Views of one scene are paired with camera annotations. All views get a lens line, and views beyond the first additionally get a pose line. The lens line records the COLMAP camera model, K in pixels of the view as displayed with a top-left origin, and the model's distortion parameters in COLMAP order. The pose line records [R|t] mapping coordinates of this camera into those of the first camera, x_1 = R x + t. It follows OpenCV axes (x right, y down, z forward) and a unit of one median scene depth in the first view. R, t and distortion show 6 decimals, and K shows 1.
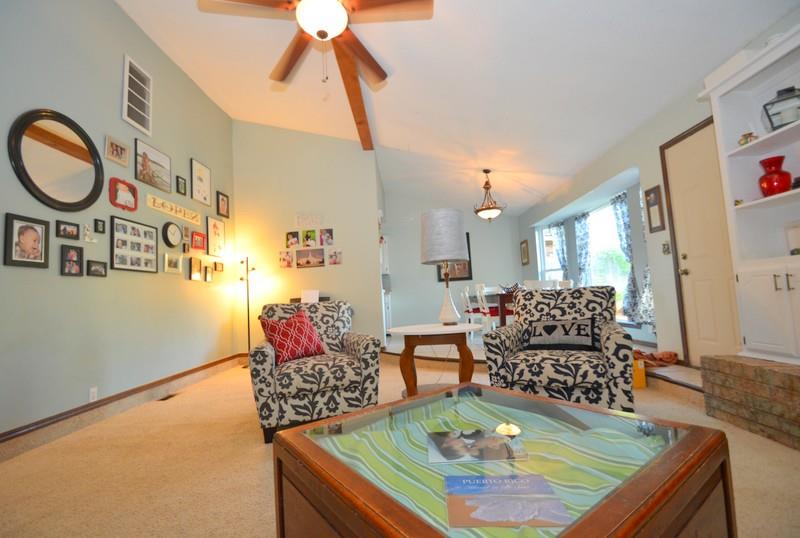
lens RADIAL K [[357.6, 0, 388.7], [0, 357.6, 270.1], [0, 0, 1]] dist [-0.000804, -0.003596]
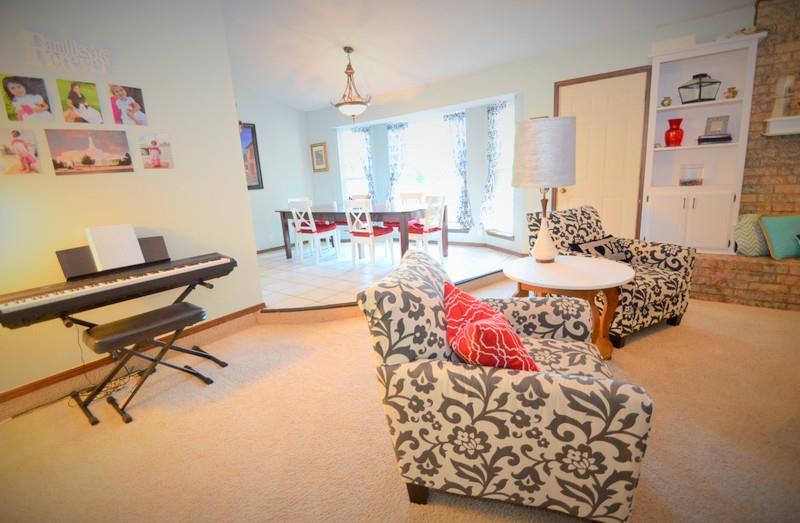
lens RADIAL K [[364.1, 0, 389.6], [0, 364.1, 251.4], [0, 0, 1]] dist [-0.001203, -0.007645]
pose [[0.563578, -0.152286, 0.811905, -0.596688], [-0.033584, 0.977824, 0.206718, -0.027170], [-0.825380, -0.143769, 0.545965, 0.690893]]
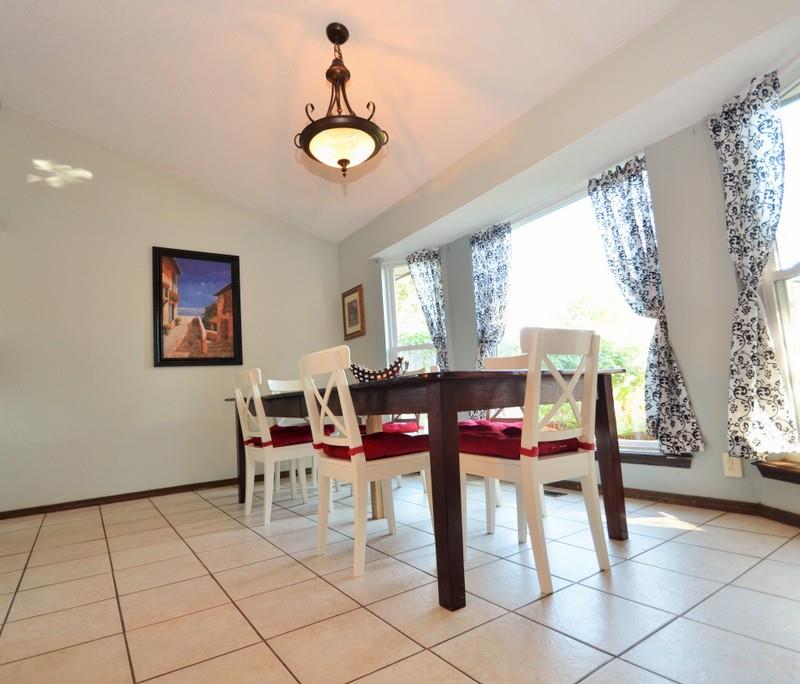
lens RADIAL K [[446.8, 0, 380.9], [0, 446.8, 349.7], [0, 0, 1]] dist [0.004927, -0.000850]
pose [[0.809435, 0.065367, 0.583560, 0.117446], [-0.026378, 0.996829, -0.075072, 0.097397], [-0.586616, 0.045373, 0.808593, 1.005316]]
